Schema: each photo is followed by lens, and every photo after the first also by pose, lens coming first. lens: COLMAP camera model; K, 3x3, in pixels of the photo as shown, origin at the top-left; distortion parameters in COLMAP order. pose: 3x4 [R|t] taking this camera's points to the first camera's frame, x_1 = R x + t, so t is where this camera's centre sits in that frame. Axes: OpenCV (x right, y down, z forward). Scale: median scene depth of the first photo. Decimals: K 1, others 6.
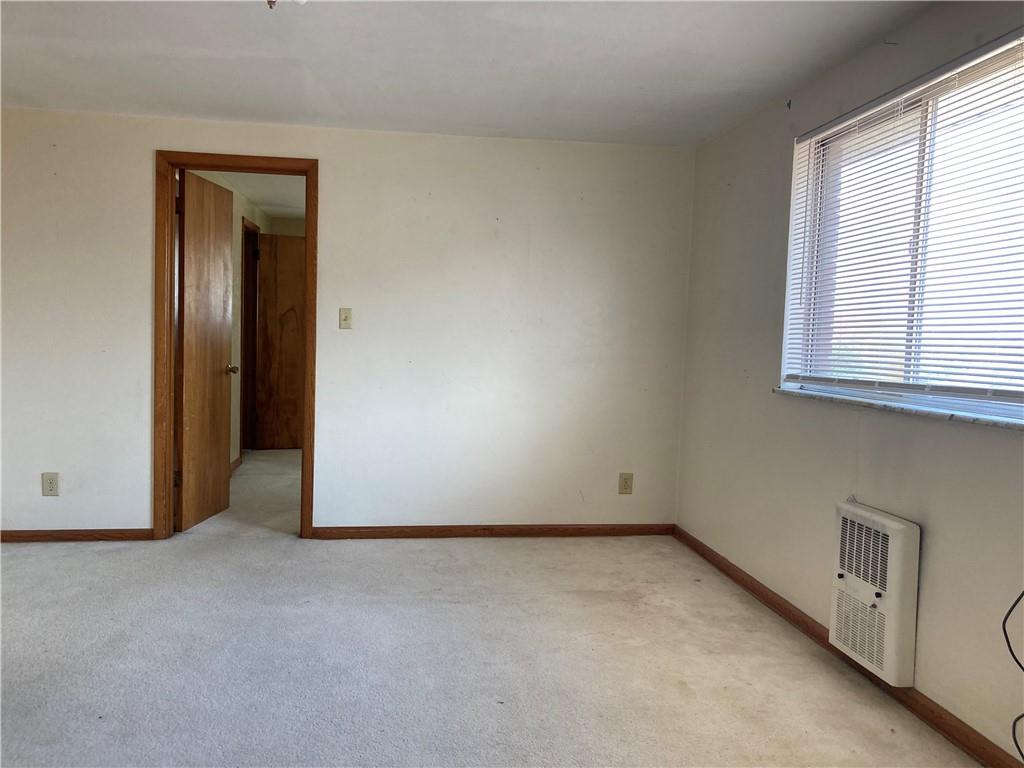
lens RADIAL K [[841.2, 0, 508.0], [0, 841.2, 390.2], [0, 0, 1]] dist [0.009686, -0.010974]
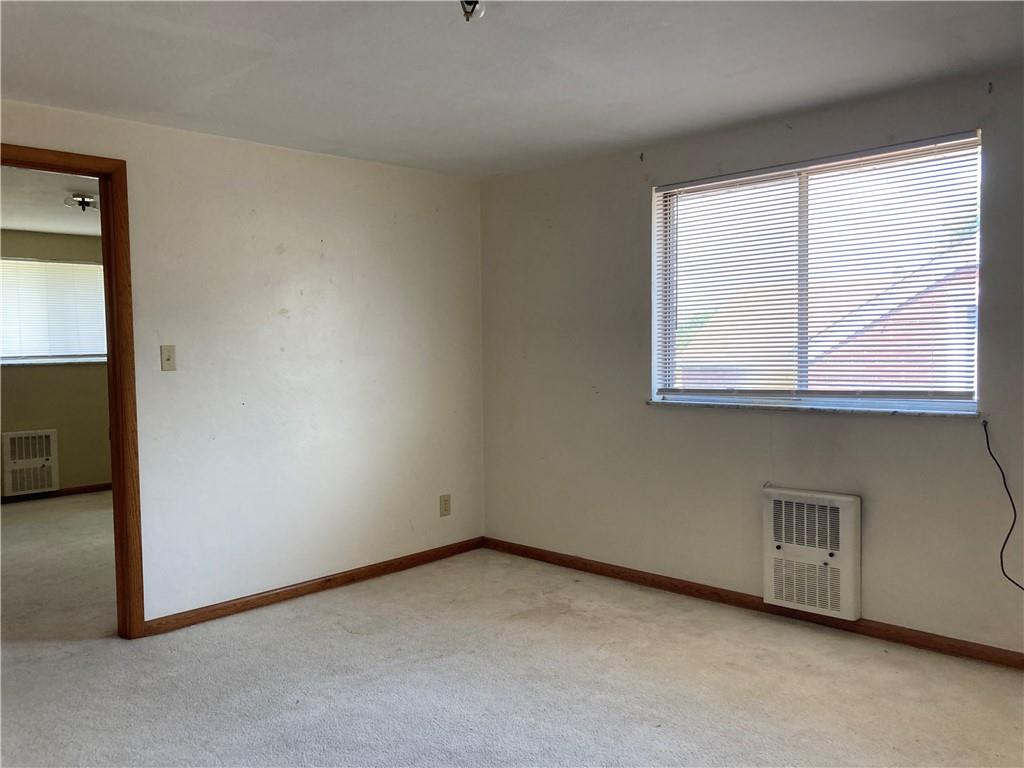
lens RADIAL K [[841.2, 0, 508.0], [0, 841.2, 390.2], [0, 0, 1]] dist [0.009686, -0.010974]
pose [[0.795051, -0.075918, 0.601772, -0.560564], [0.079719, 0.996608, 0.020407, -0.058878], [-0.601280, 0.031748, 0.798407, 0.200495]]
